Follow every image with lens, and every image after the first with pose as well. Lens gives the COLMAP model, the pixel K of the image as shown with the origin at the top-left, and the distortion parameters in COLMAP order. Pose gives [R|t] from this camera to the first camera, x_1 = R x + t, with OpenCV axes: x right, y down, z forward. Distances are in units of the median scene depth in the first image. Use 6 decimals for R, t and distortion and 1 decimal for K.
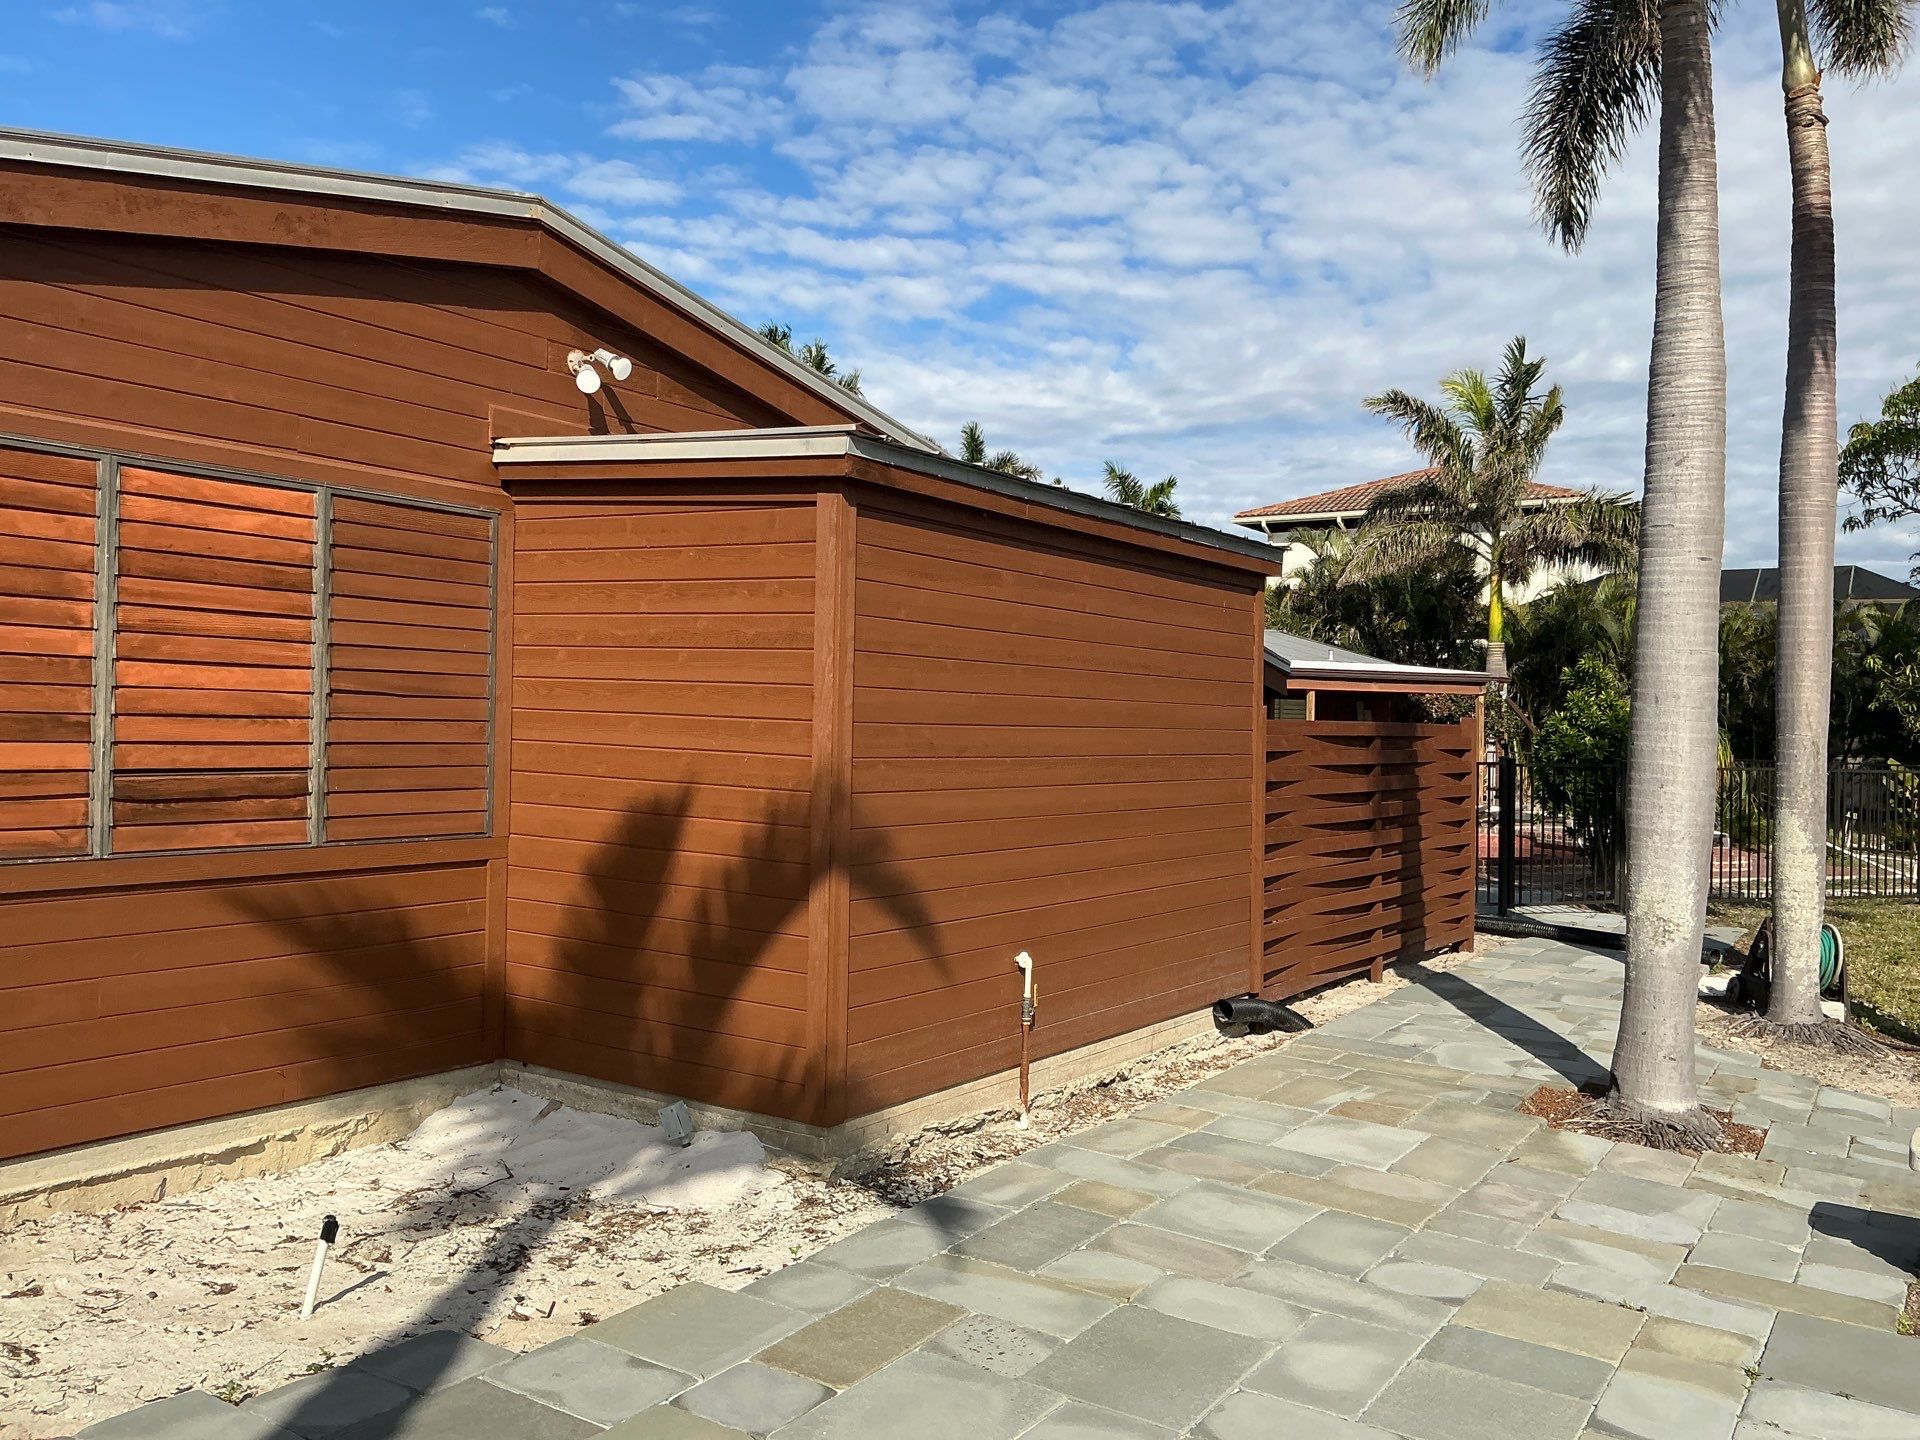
lens RADIAL K [[1592.0, 0, 960.0], [0, 1592.0, 720.0], [0, 0, 1]] dist [0.058005, -0.144344]
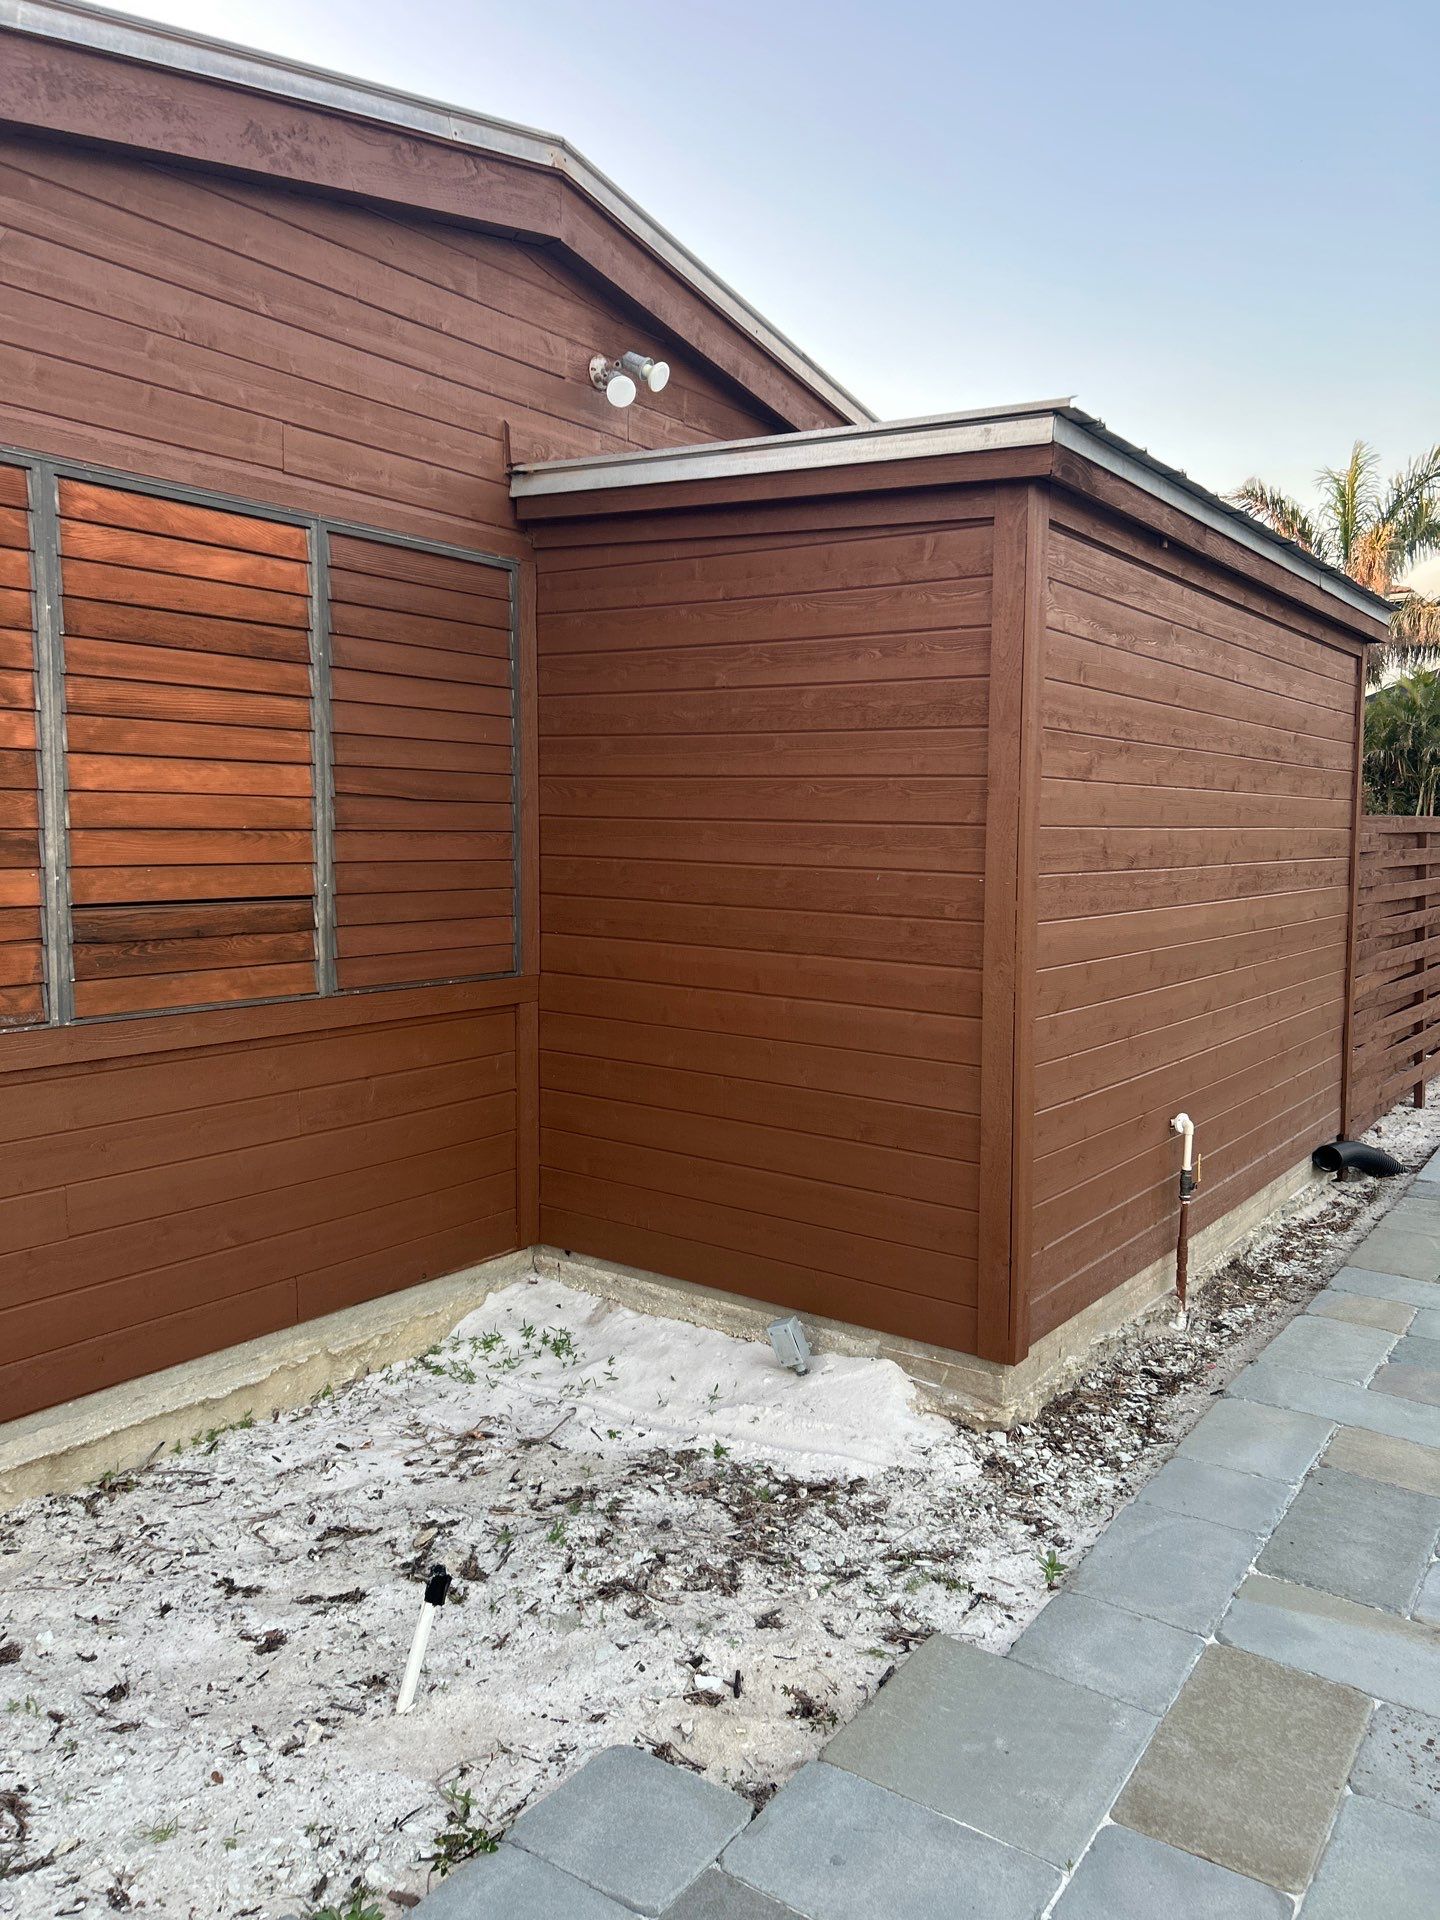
lens RADIAL K [[1453.4, 0, 676.1], [0, 1453.4, 951.0], [0, 0, 1]] dist [0.072494, -0.102729]
pose [[0.998279, -0.010369, -0.057714, -0.199724], [0.015347, 0.996133, 0.086504, -0.001717], [0.056594, -0.087240, 0.994578, 0.320999]]
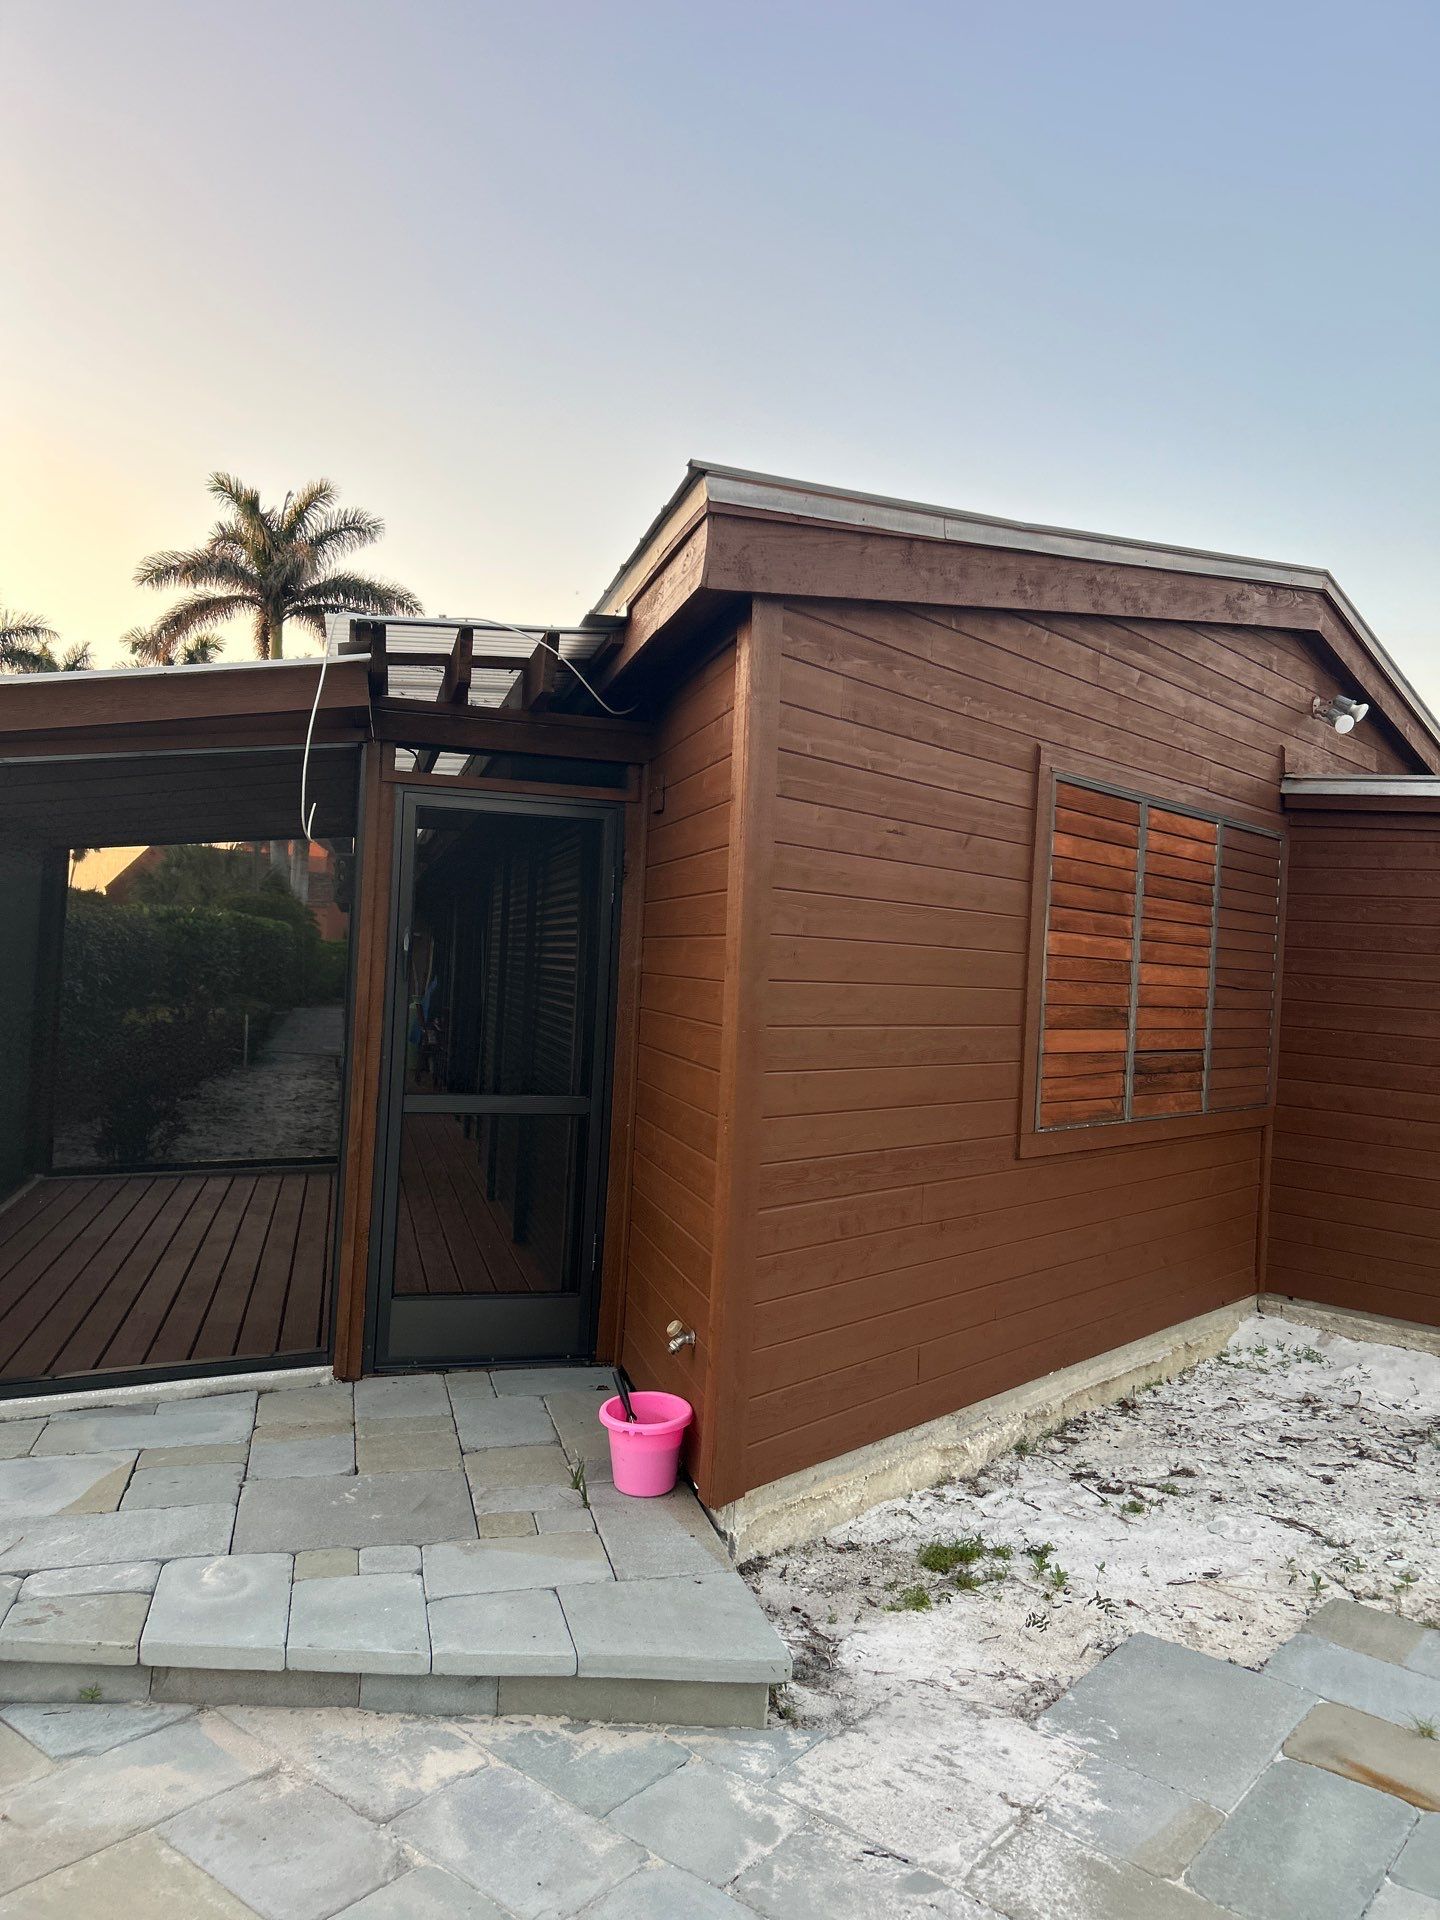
lens RADIAL K [[1471.4, 0, 720.0], [0, 1471.4, 960.0], [0, 0, 1]] dist [0.041463, -0.046014]
pose [[0.993678, 0.033916, -0.107024, -0.679212], [-0.033623, 0.999424, 0.004541, -0.031697], [0.107117, -0.000914, 0.994246, -0.166726]]
